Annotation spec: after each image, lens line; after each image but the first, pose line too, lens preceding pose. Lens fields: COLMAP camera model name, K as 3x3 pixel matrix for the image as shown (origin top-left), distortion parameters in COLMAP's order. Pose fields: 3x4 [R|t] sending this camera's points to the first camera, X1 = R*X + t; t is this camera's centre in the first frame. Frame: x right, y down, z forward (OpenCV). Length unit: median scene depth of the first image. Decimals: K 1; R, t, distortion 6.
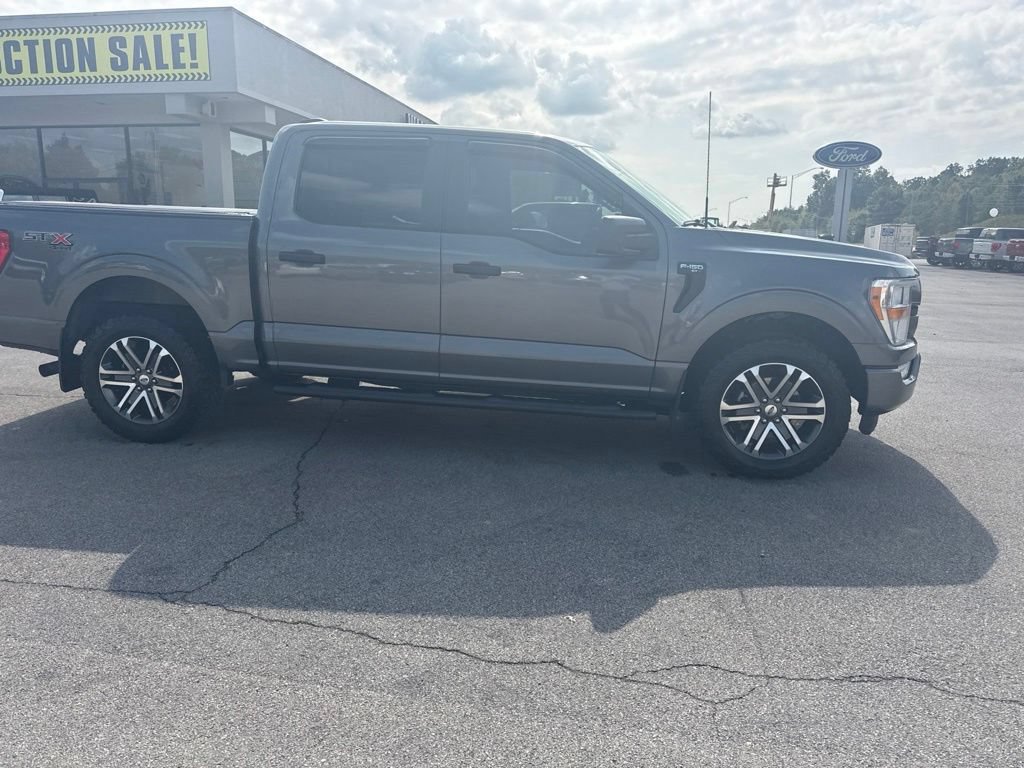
lens RADIAL K [[730.4, 0, 518.4], [0, 730.4, 388.8], [0, 0, 1]] dist [0.020646, -0.021042]
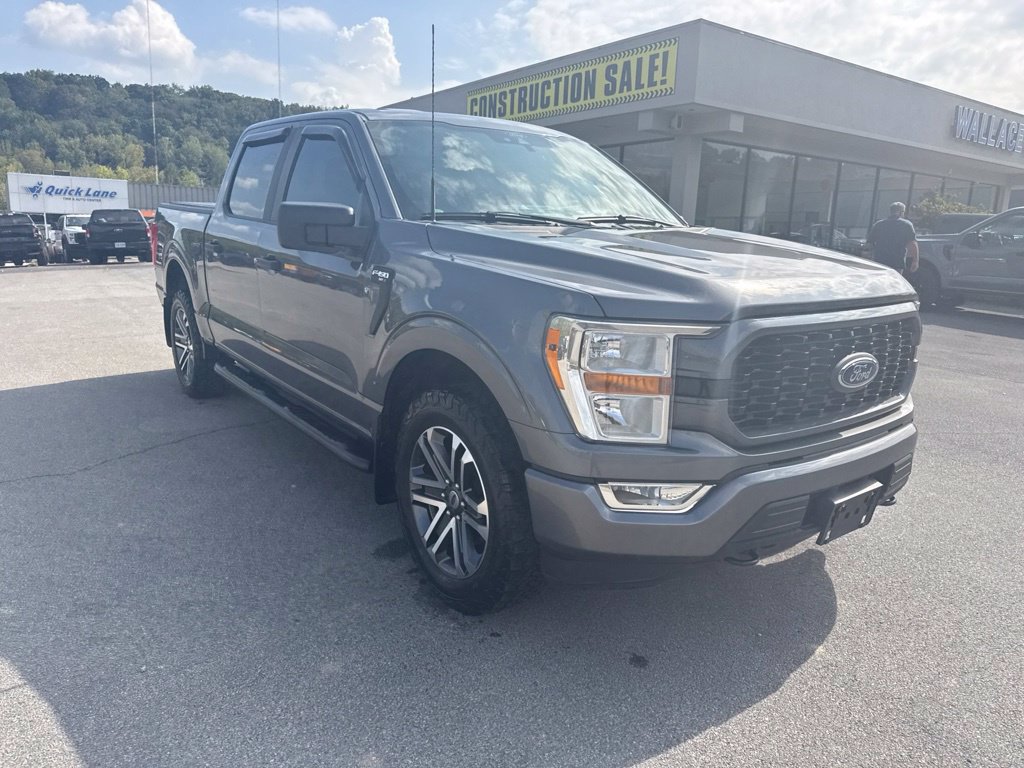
lens RADIAL K [[730.4, 0, 518.4], [0, 730.4, 388.8], [0, 0, 1]] dist [0.020646, -0.021042]
pose [[0.700652, 0.162168, -0.694830, 0.754371], [-0.175505, 0.983079, 0.052467, -0.102829], [0.691582, 0.085185, 0.717258, 0.519299]]
